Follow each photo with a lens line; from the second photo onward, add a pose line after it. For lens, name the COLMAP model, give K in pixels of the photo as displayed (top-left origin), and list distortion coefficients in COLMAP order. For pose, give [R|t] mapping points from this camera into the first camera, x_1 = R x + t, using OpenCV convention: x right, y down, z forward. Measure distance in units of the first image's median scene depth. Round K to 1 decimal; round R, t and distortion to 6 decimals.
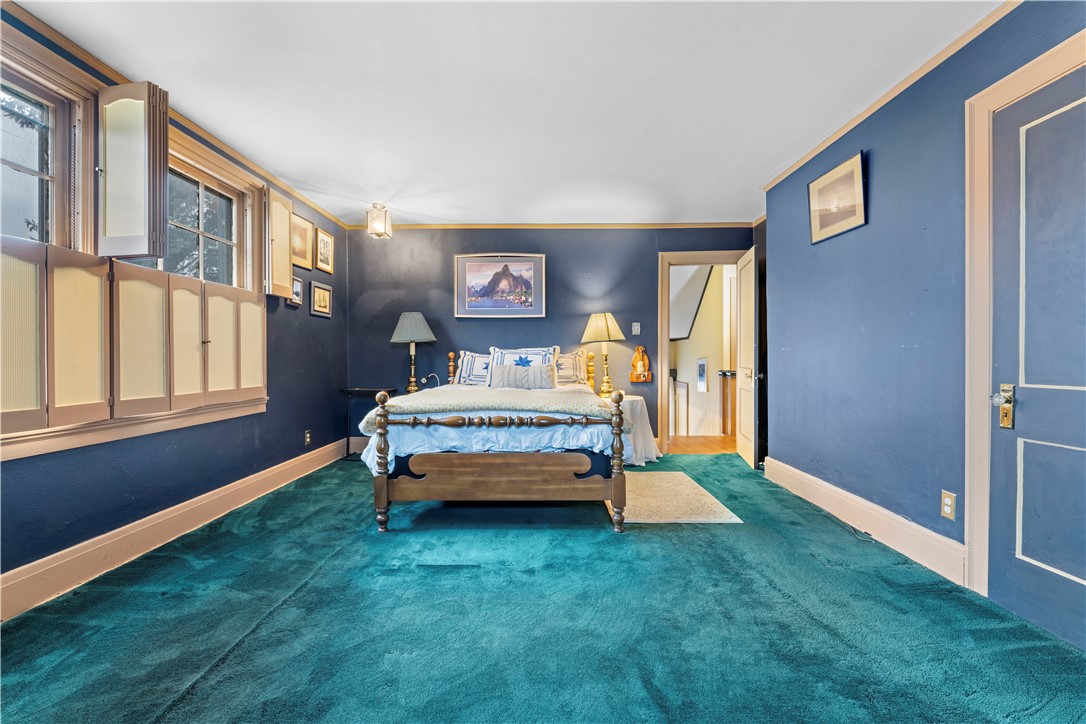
lens RADIAL K [[450.4, 0, 543.0], [0, 450.4, 362.0], [0, 0, 1]] dist [0.000021, -0.000002]
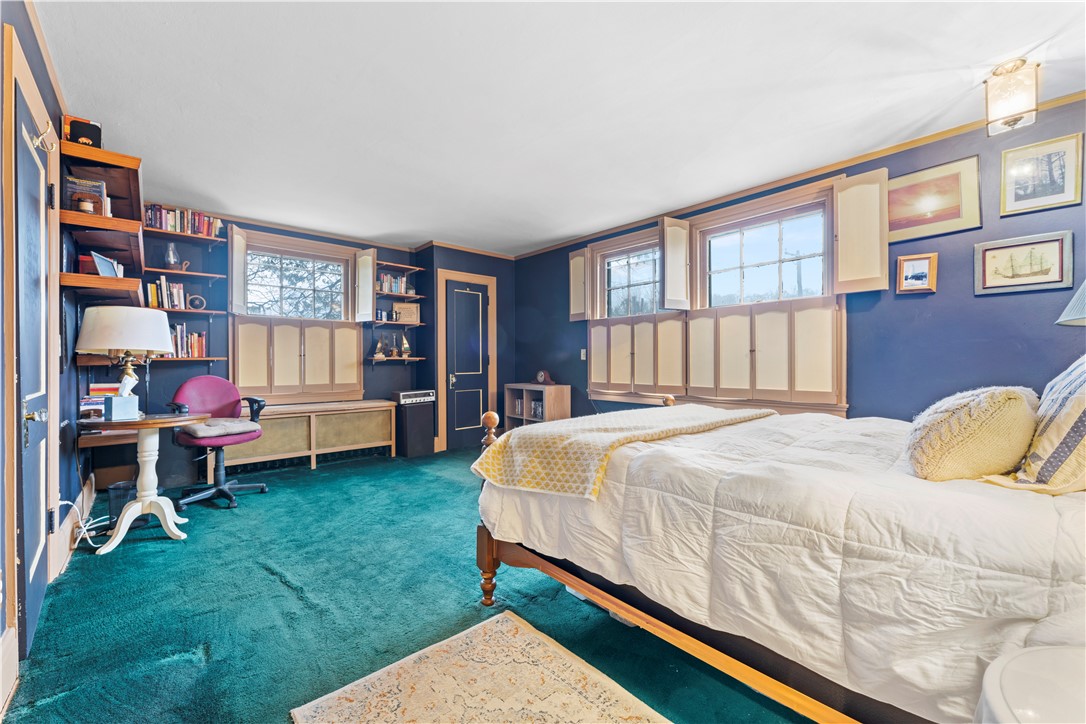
lens RADIAL K [[438.4, 0, 543.0], [0, 438.4, 362.0], [0, 0, 1]] dist [-0.000106, -0.000010]
pose [[-0.737418, 0.002697, -0.675432, 0.525454], [-0.000063, 0.999992, 0.004061, -0.015129], [0.675437, 0.003037, -0.737411, 1.444646]]
